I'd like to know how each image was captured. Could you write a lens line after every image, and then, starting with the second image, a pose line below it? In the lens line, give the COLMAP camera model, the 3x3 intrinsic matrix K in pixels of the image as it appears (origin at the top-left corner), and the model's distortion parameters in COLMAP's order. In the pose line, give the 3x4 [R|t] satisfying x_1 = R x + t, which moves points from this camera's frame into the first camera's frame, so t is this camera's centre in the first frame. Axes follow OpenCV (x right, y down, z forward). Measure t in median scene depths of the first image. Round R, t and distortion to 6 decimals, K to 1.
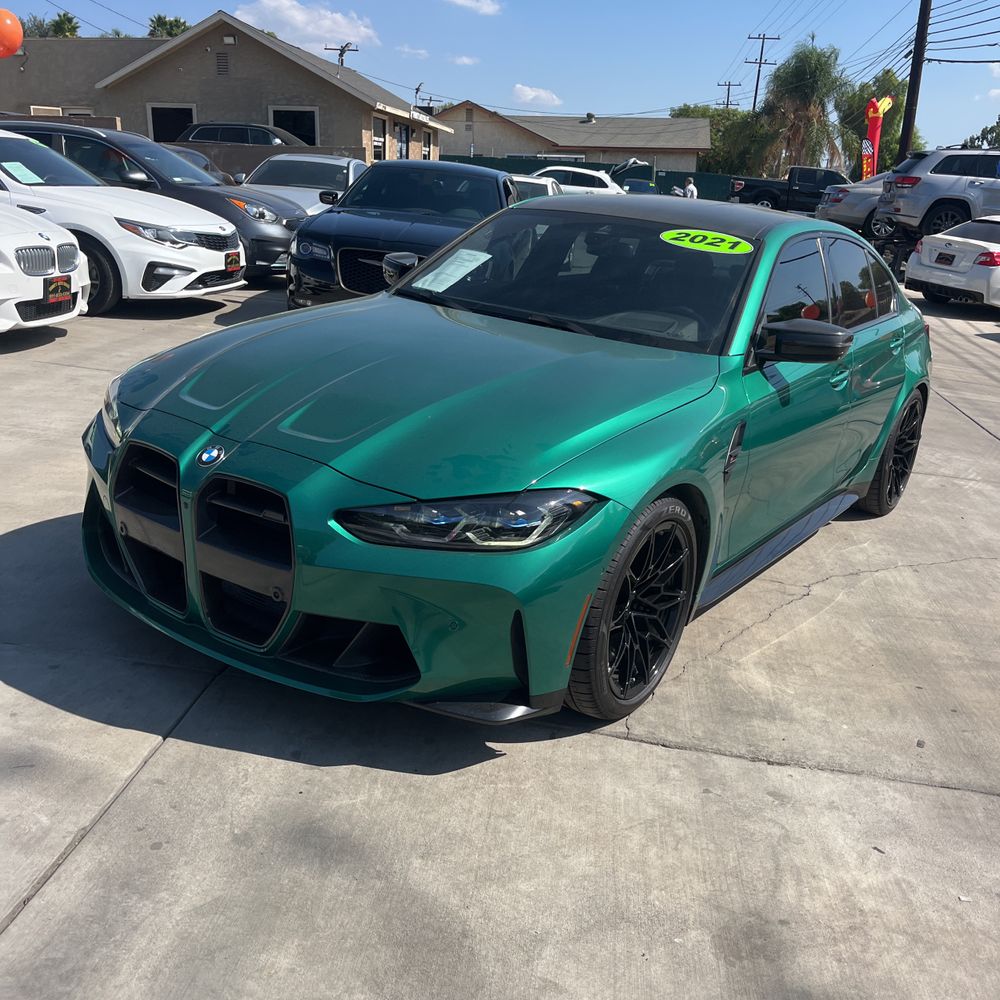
lens RADIAL K [[1117.8, 0, 525.3], [0, 1117.8, 501.4], [0, 0, 1]] dist [0.012091, 0.029570]
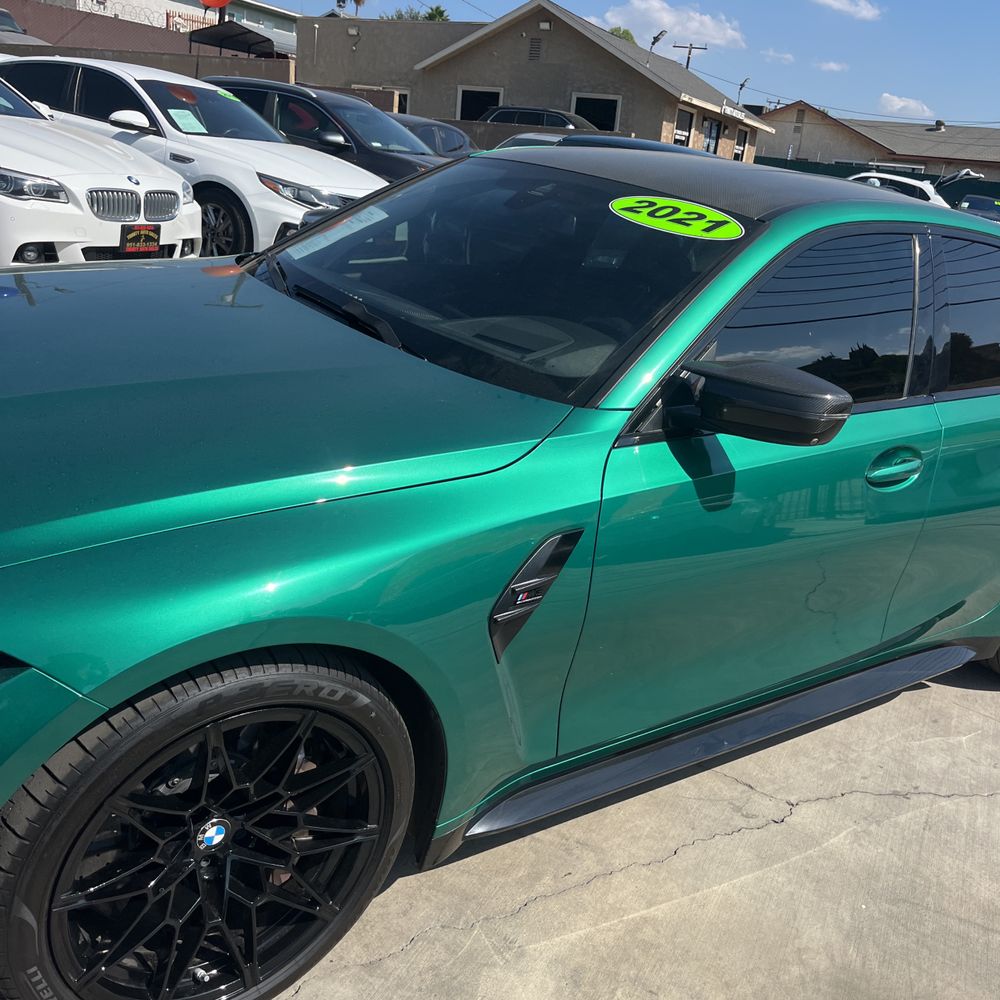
lens RADIAL K [[1060.7, 0, 501.0], [0, 1060.7, 487.0], [0, 0, 1]] dist [0.017454, 0.000642]
pose [[0.932721, 0.160303, -0.323009, 0.069587], [-0.161999, 0.986550, 0.021818, -0.021070], [0.322162, 0.031977, 0.946144, 0.106061]]
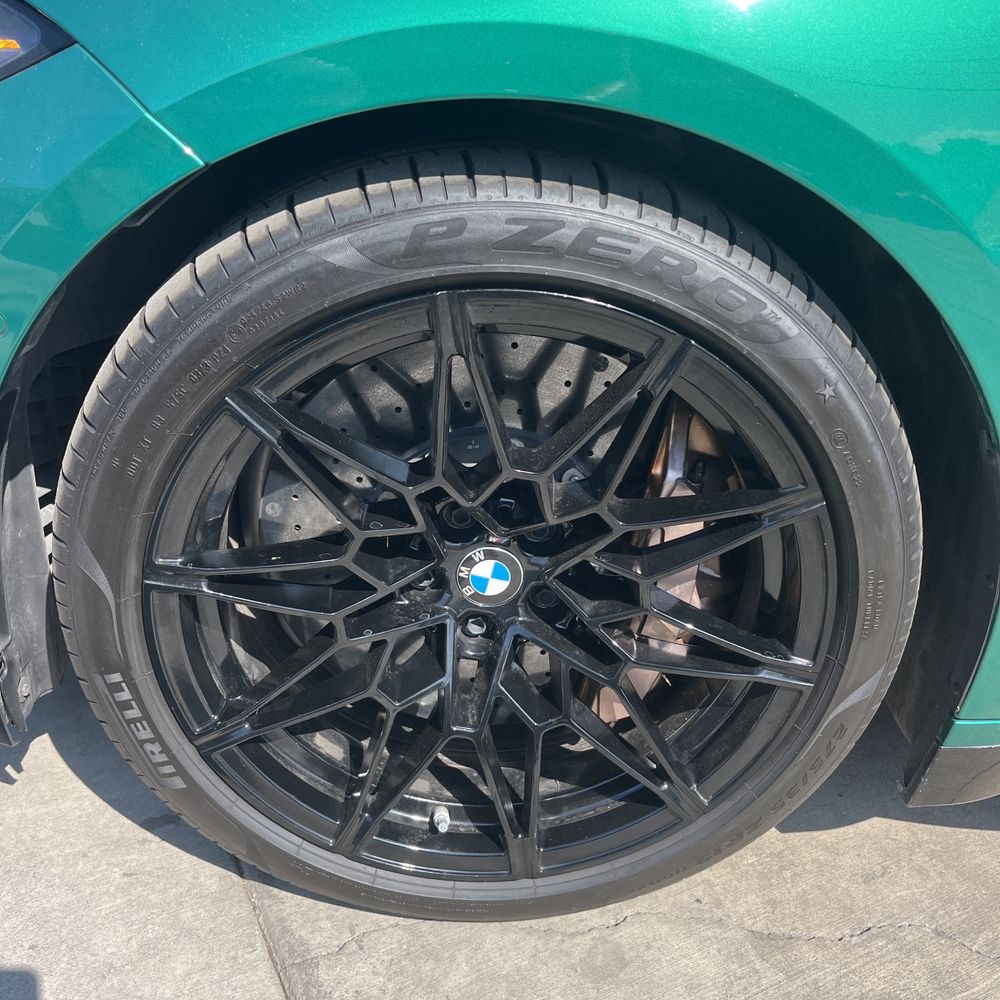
lens RADIAL K [[1040.3, 0, 468.7], [0, 1040.3, 503.1], [0, 0, 1]] dist [0.112355, -0.155956]
pose [[0.545598, 0.329776, -0.770436, 0.056439], [-0.268168, 0.939686, 0.212314, 0.002978], [0.793983, 0.090768, 0.601126, 0.159404]]
